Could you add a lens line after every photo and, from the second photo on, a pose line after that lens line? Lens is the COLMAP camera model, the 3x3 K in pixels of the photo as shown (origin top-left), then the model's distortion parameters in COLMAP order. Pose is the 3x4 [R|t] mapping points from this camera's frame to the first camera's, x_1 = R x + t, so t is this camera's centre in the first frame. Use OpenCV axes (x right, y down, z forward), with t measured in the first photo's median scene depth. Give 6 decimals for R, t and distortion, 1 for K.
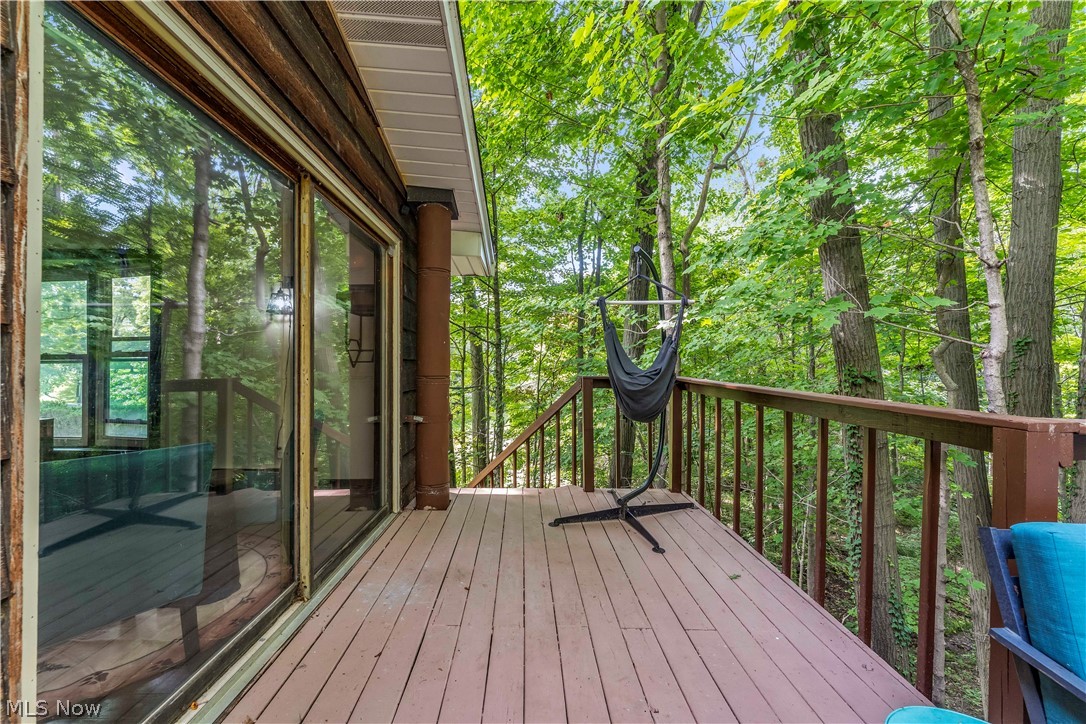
lens RADIAL K [[447.9, 0, 543.0], [0, 447.9, 362.0], [0, 0, 1]] dist [-0.000247, -0.000033]
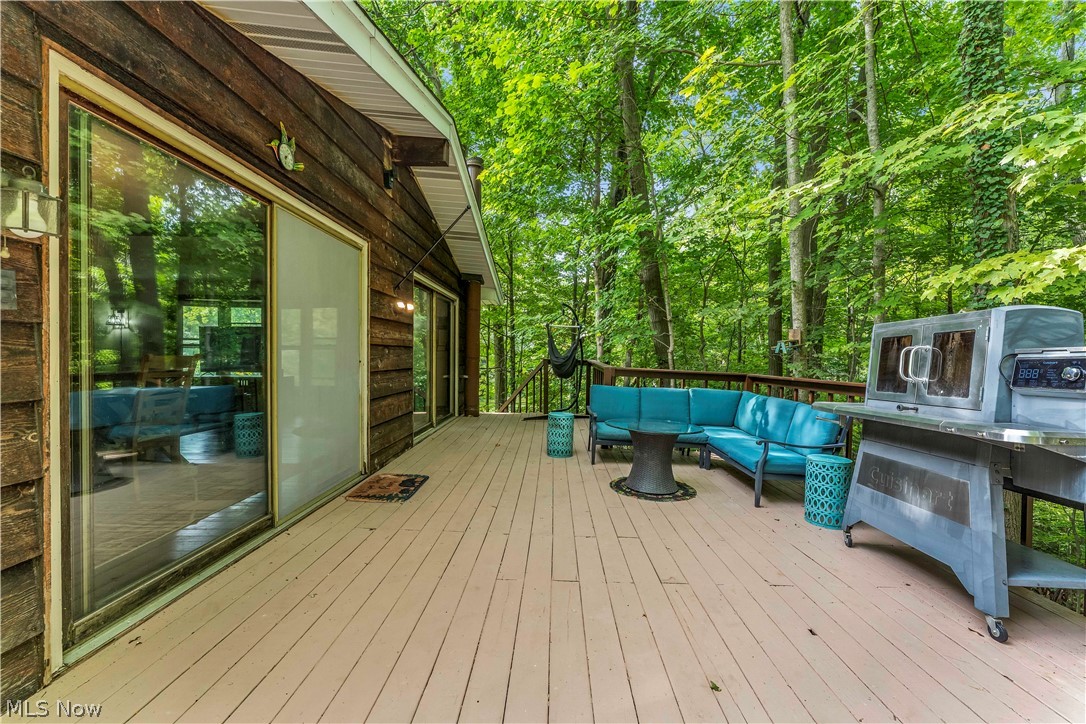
lens RADIAL K [[447.9, 0, 543.0], [0, 447.9, 362.0], [0, 0, 1]] dist [-0.000247, -0.000033]
pose [[0.998203, 0.011870, -0.058728, 0.233077], [-0.010125, 0.999501, 0.029918, -0.017147], [0.059054, -0.029270, 0.997826, -1.188705]]
